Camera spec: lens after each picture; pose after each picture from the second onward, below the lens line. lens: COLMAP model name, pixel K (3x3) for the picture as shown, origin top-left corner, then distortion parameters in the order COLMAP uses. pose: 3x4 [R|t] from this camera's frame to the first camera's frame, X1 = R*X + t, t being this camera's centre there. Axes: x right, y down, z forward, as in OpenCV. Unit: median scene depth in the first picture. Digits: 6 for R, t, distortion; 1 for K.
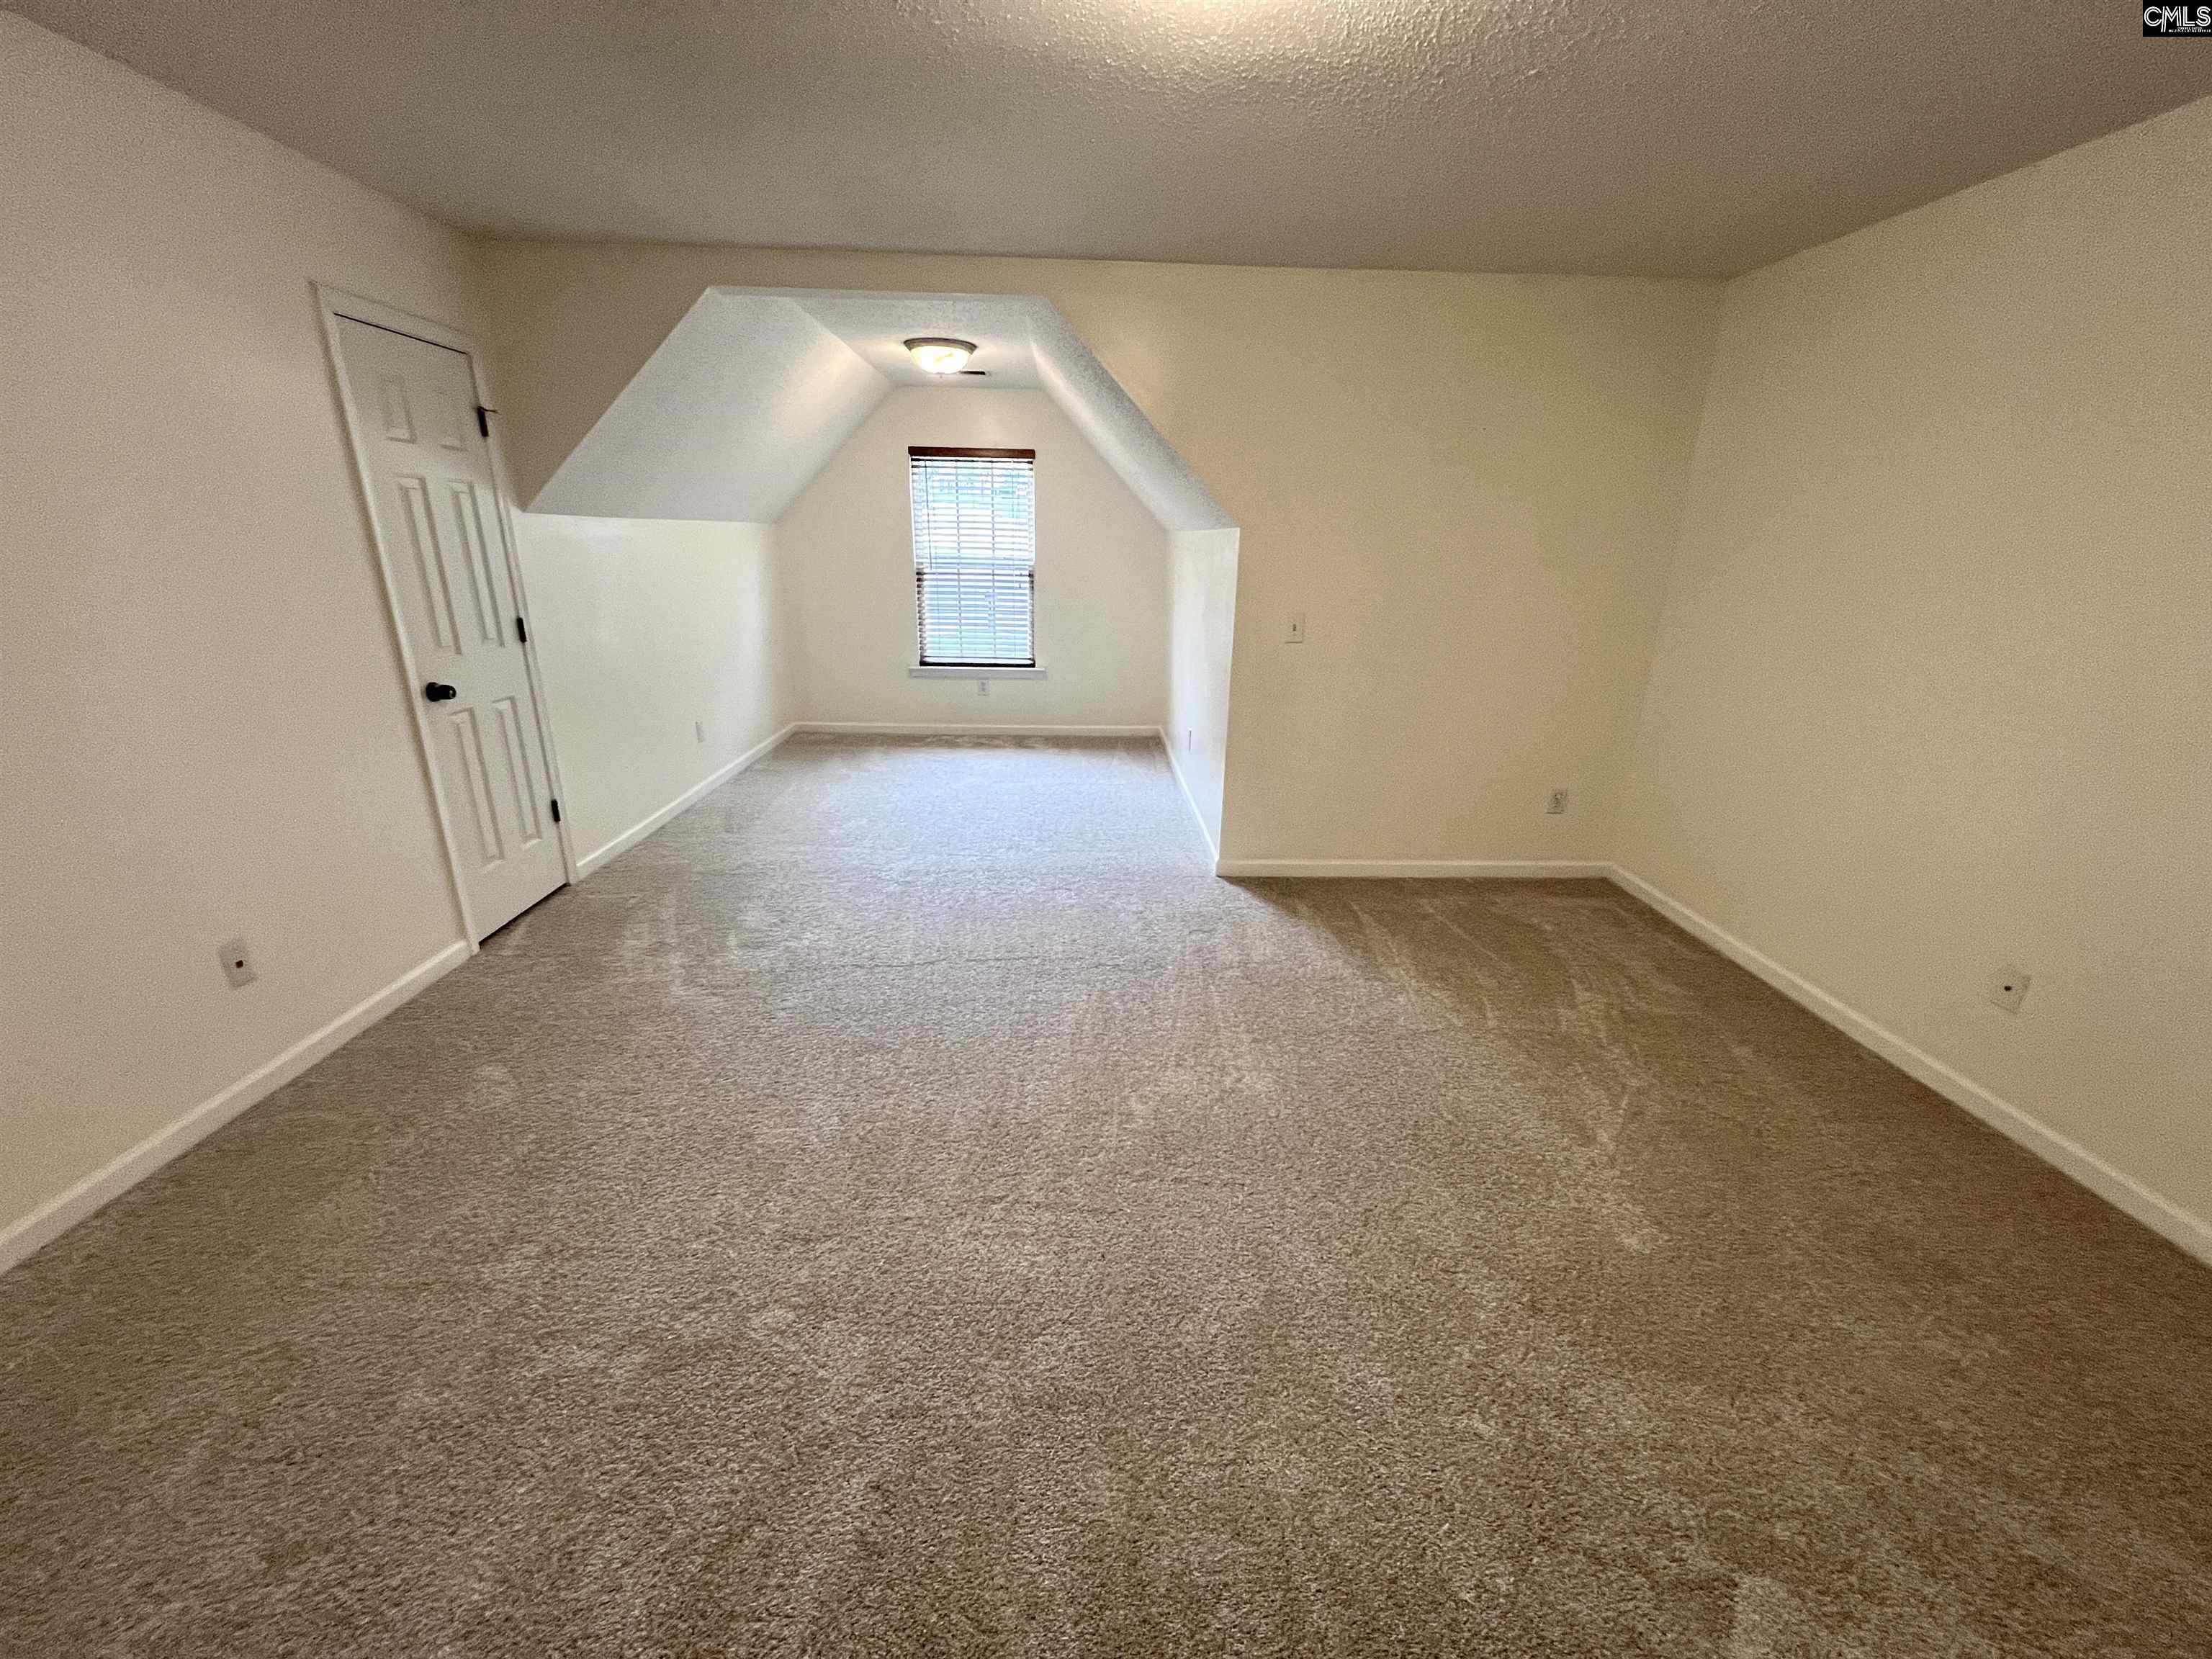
lens RADIAL K [[884.6, 0, 1106.5], [0, 884.6, 829.0], [0, 0, 1]] dist [-0.003838, 0.000104]
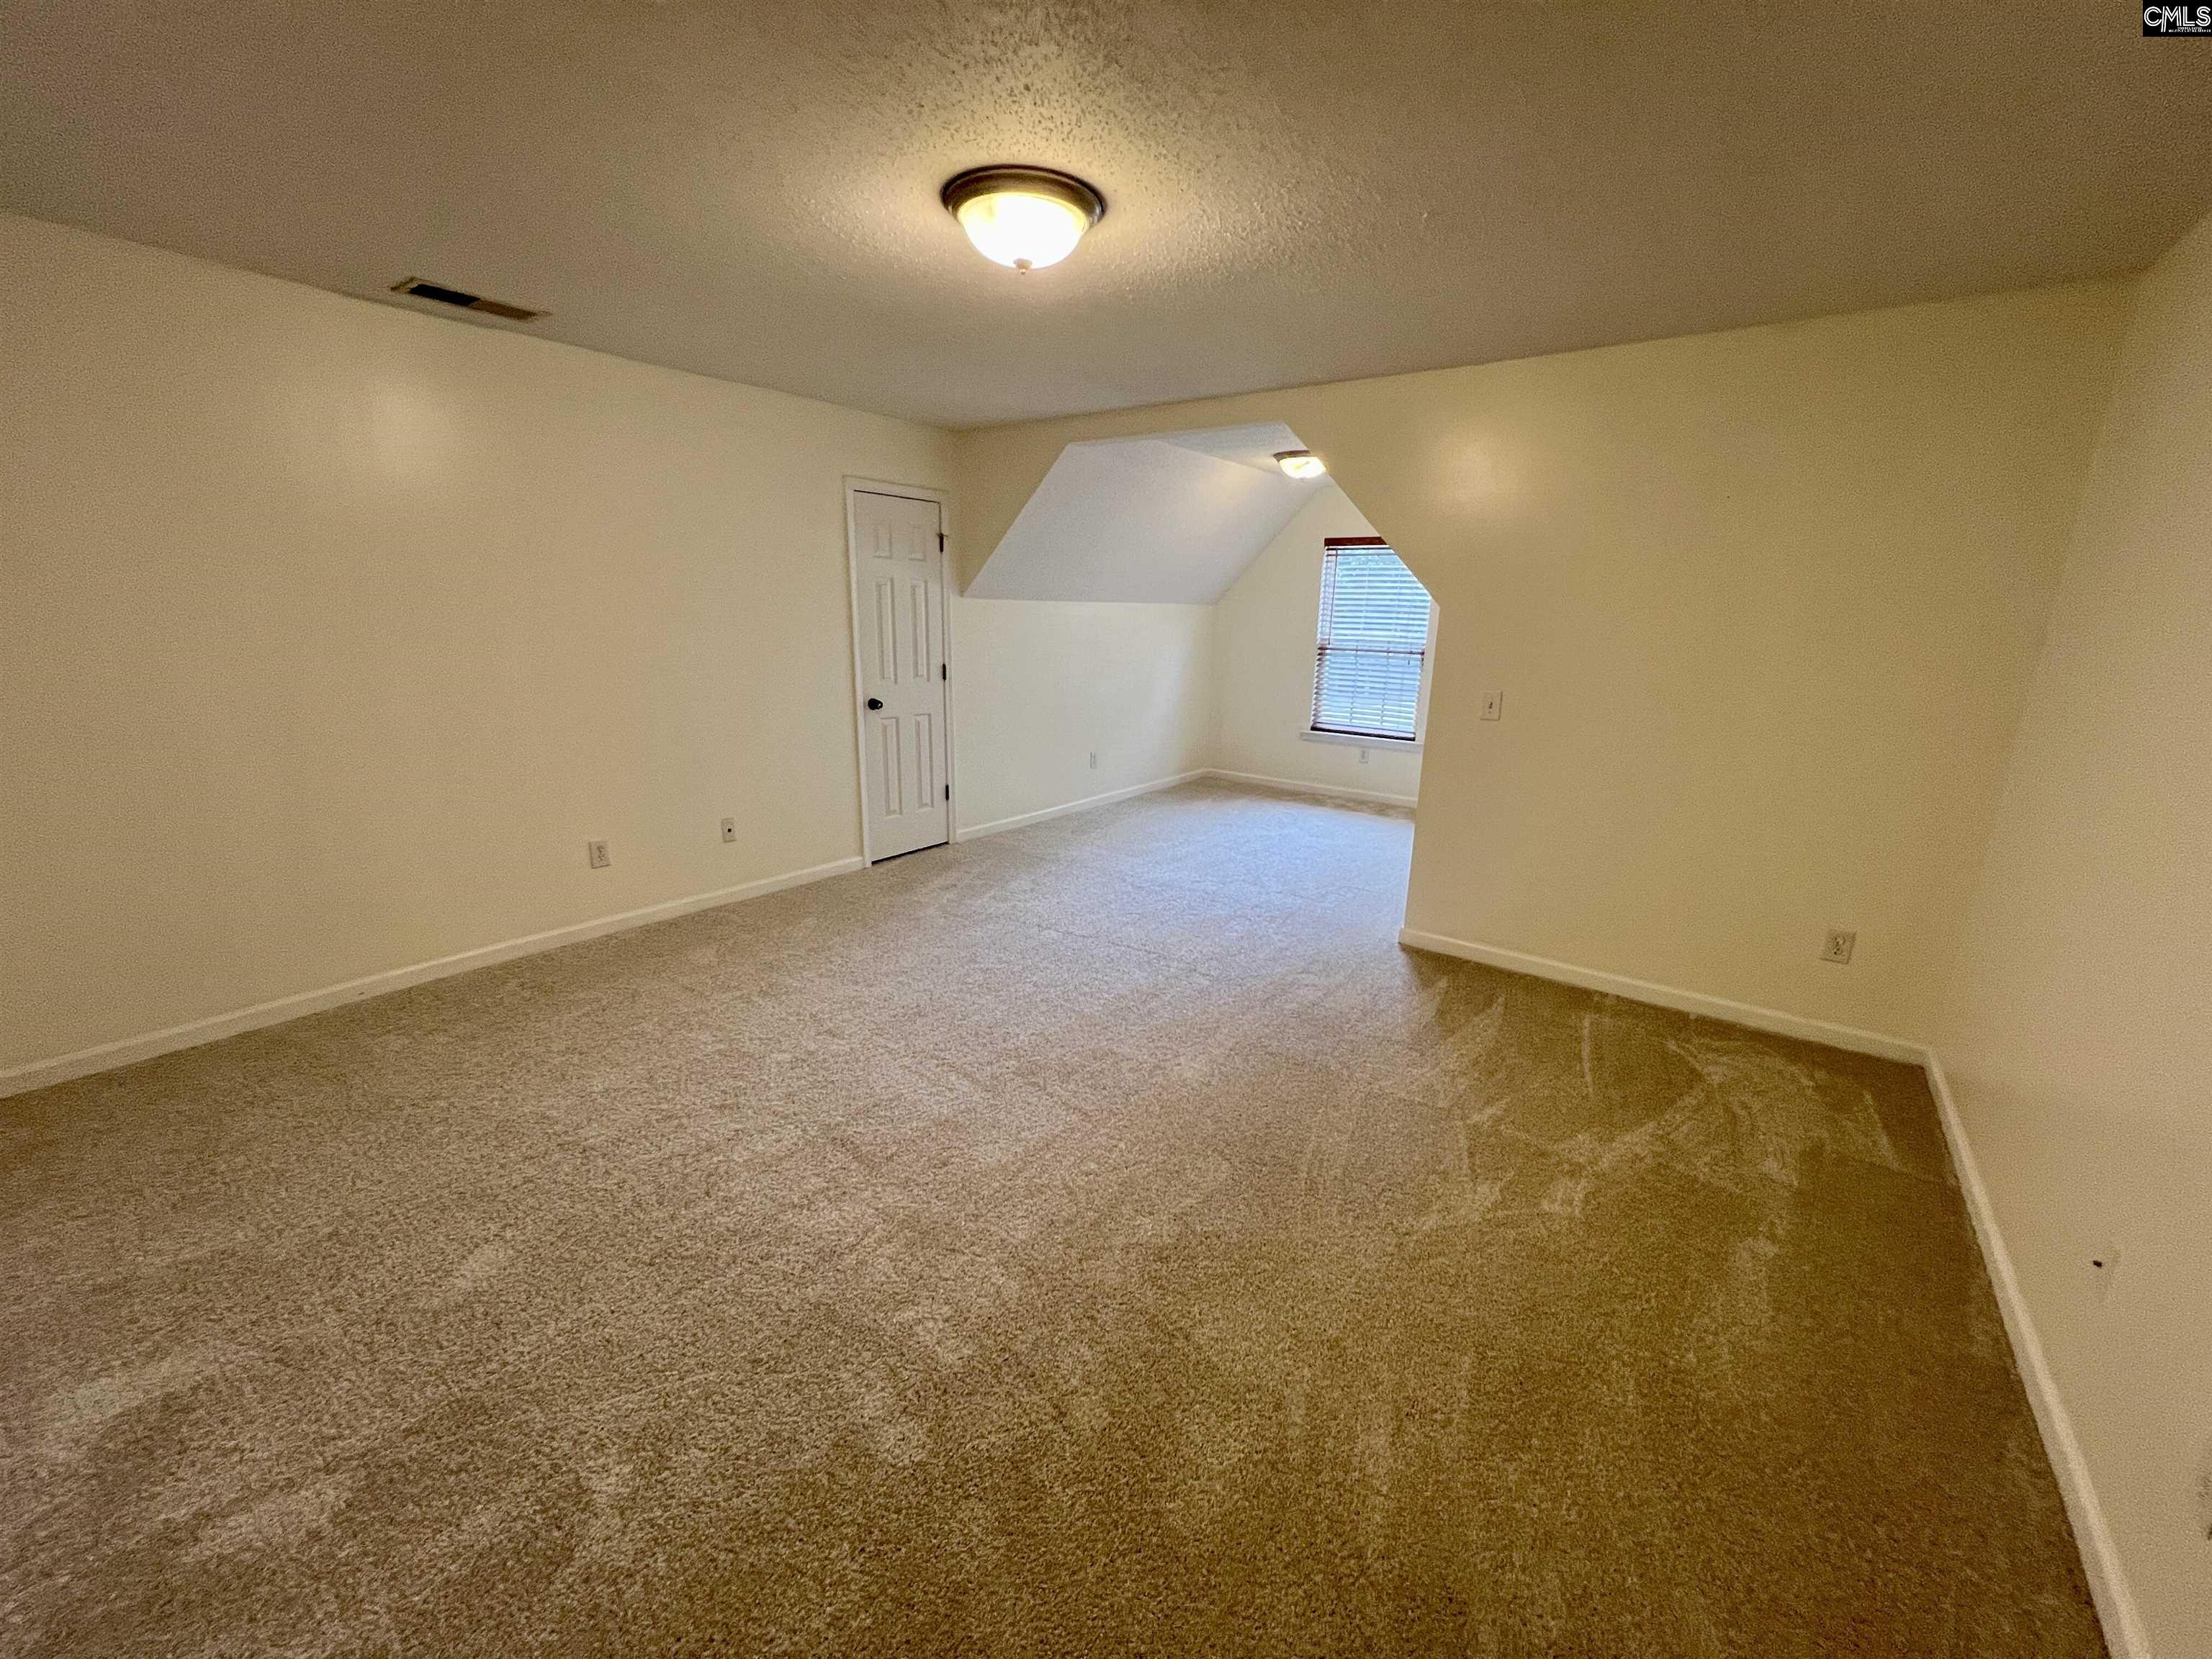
lens RADIAL K [[884.6, 0, 1109.2], [0, 884.6, 831.3], [0, 0, 1]] dist [-0.003838, 0.000104]
pose [[0.780843, 0.151089, -0.606182, 0.533321], [-0.201093, 0.979459, -0.014908, 0.012010], [0.591477, 0.133540, 0.795187, -0.021104]]
